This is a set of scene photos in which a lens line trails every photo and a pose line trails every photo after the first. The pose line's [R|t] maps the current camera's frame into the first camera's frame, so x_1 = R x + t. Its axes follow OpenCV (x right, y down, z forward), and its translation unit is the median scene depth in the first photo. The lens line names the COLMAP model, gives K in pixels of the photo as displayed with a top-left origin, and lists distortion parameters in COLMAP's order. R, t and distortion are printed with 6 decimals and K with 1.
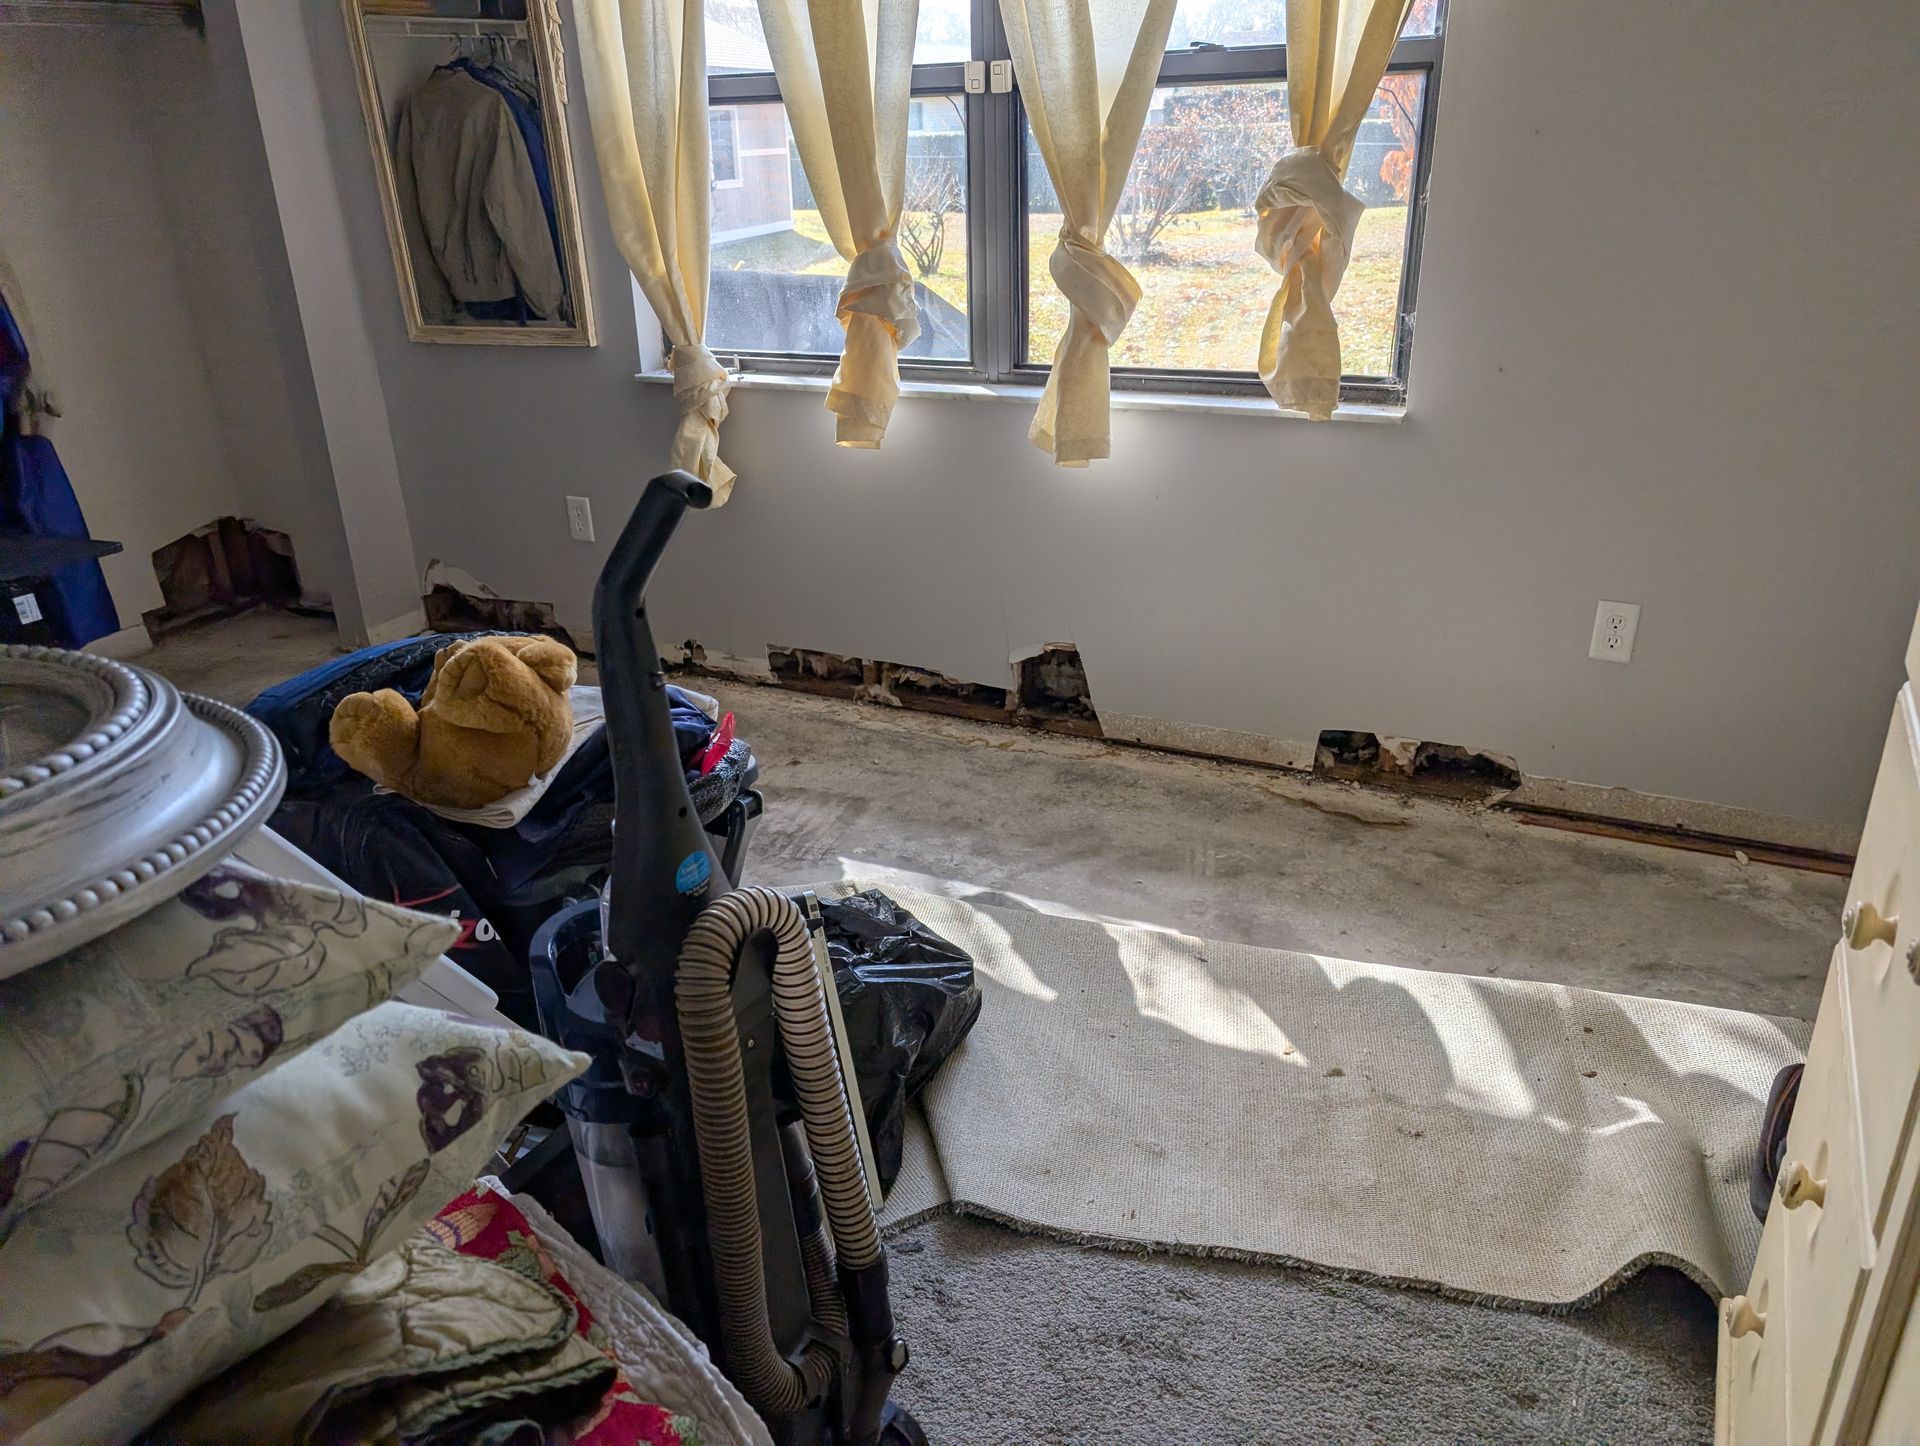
lens RADIAL K [[1397.9, 0, 949.7], [0, 1397.9, 736.8], [0, 0, 1]] dist [0.032272, -0.028550]
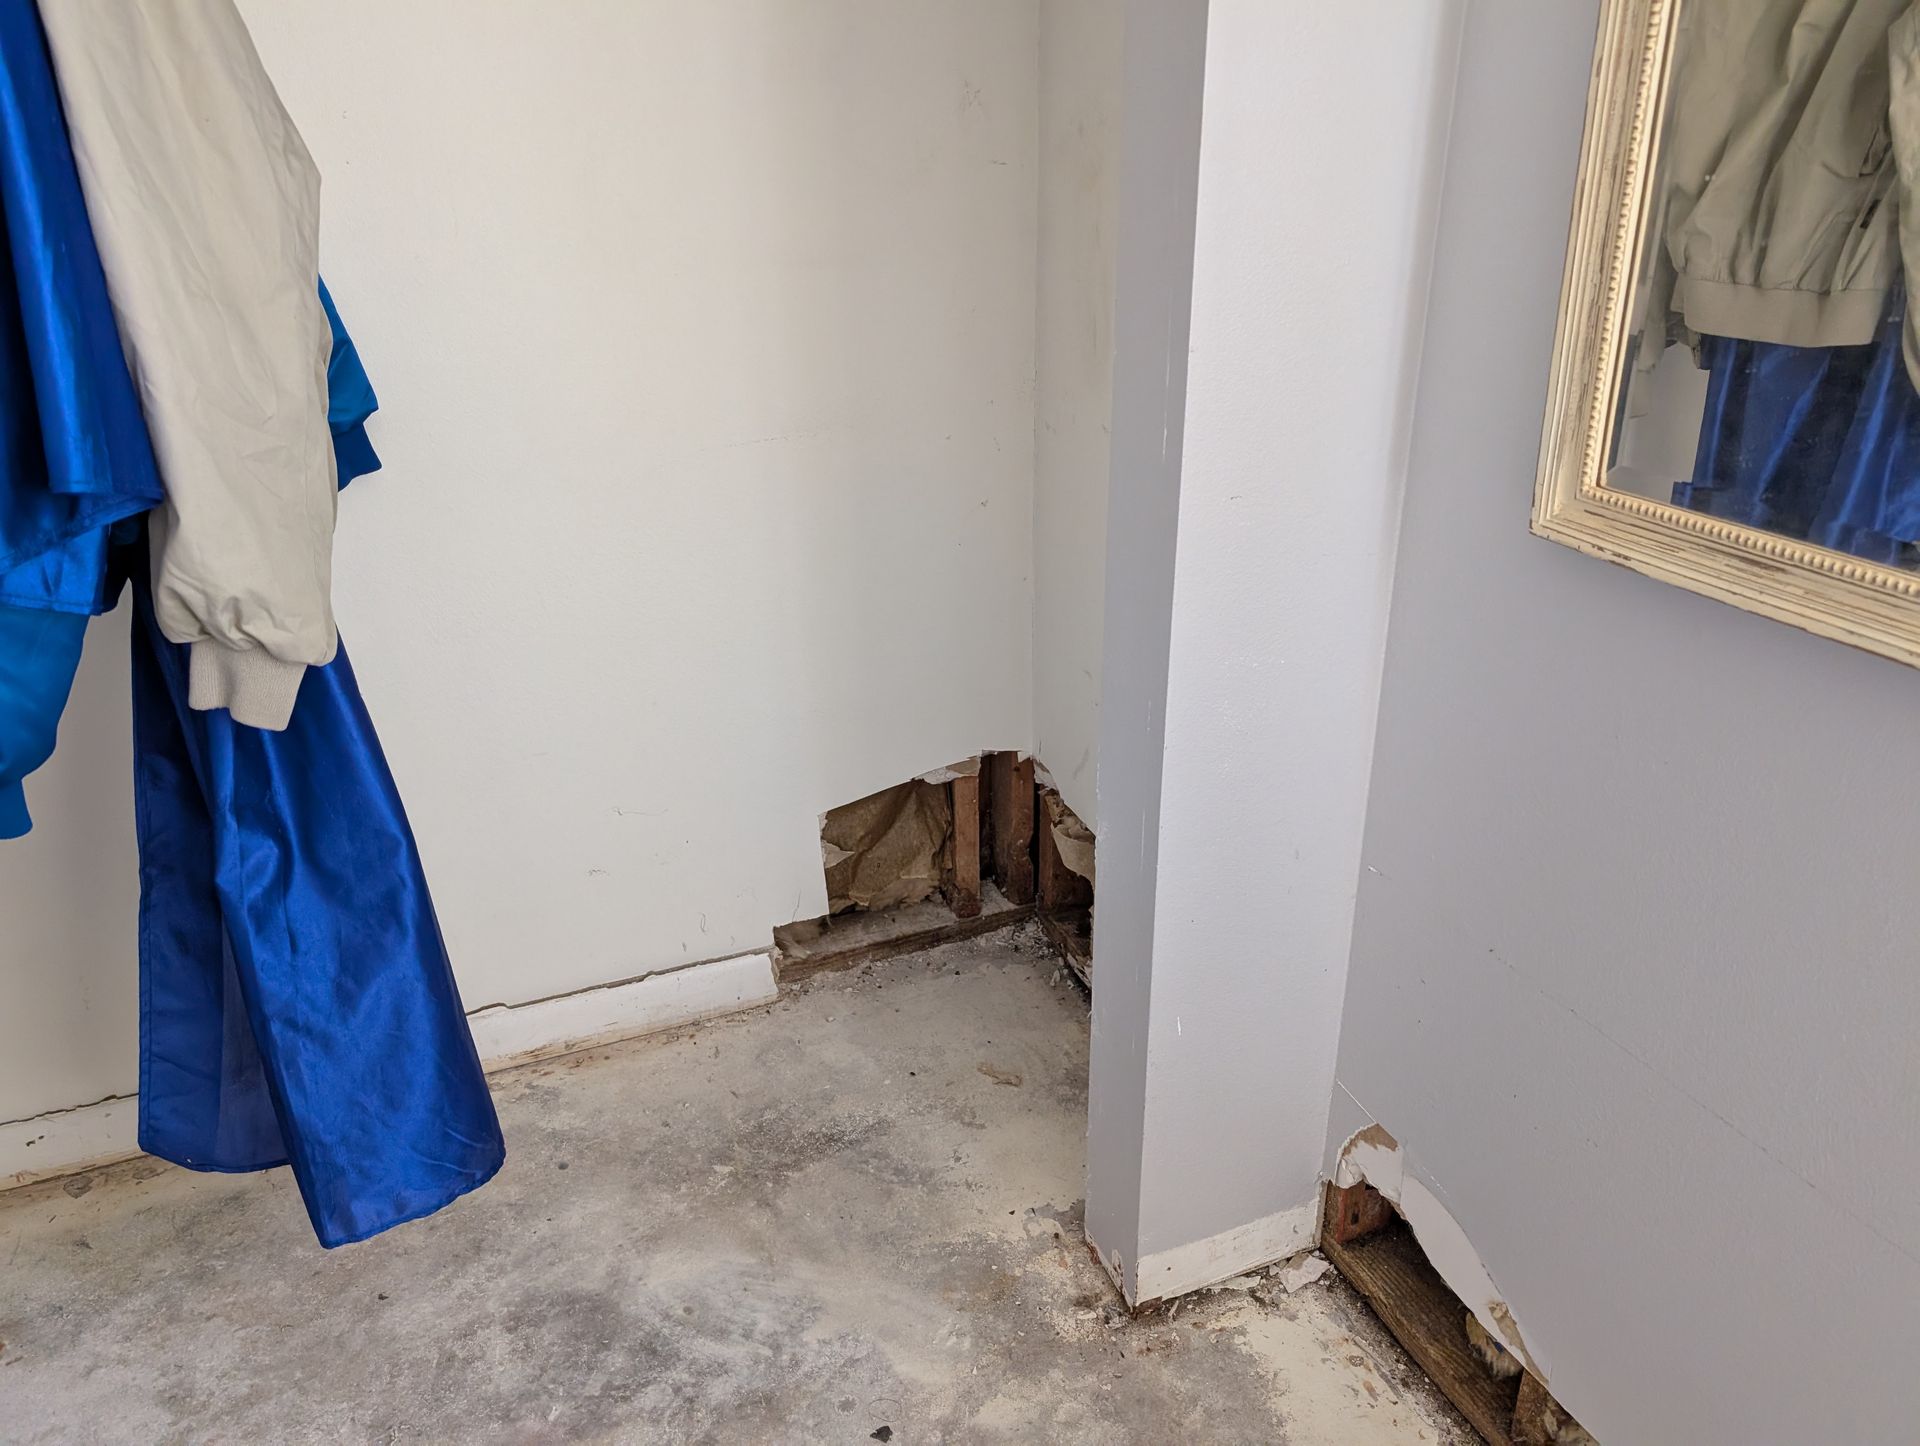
lens RADIAL K [[1397.9, 0, 957.5], [0, 1397.9, 712.2], [0, 0, 1]] dist [0.032272, -0.028550]
pose [[0.744438, 0.293045, -0.599947, -0.322121], [-0.279033, 0.952856, 0.119189, -0.273009], [0.606591, 0.078676, 0.791112, 0.792081]]
